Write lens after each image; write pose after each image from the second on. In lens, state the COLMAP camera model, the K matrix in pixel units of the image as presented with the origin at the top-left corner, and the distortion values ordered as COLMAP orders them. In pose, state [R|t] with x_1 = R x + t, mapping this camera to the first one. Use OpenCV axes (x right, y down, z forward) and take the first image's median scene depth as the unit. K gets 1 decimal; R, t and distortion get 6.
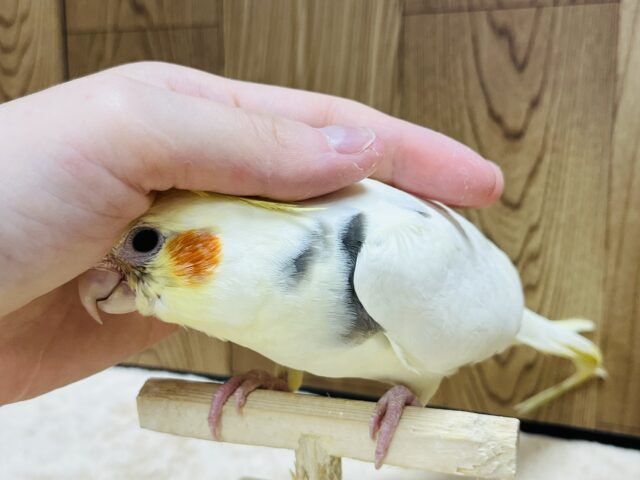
lens RADIAL K [[784.1, 0, 316.3], [0, 784.1, 241.4], [0, 0, 1]] dist [-0.006648, 0.000000]
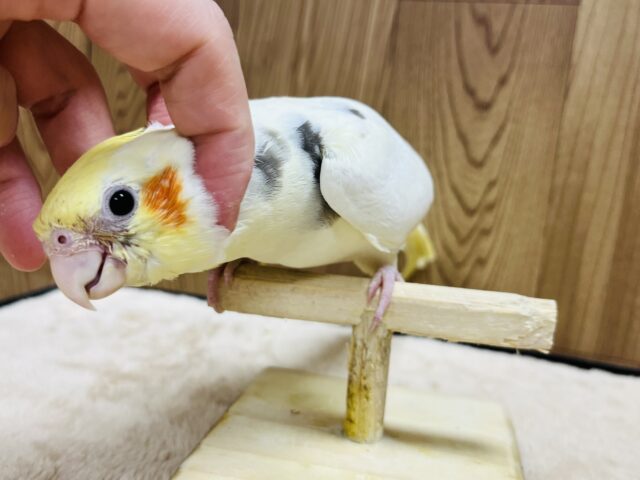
lens RADIAL K [[640.6, 0, 315.2], [0, 640.6, 236.0], [0, 0, 1]] dist [-0.008112, 0.000000]
pose [[0.986209, 0.069930, 0.150003, -0.145534], [-0.070879, 0.997484, 0.000986, 0.085960], [-0.149557, -0.011604, 0.988685, 0.047536]]
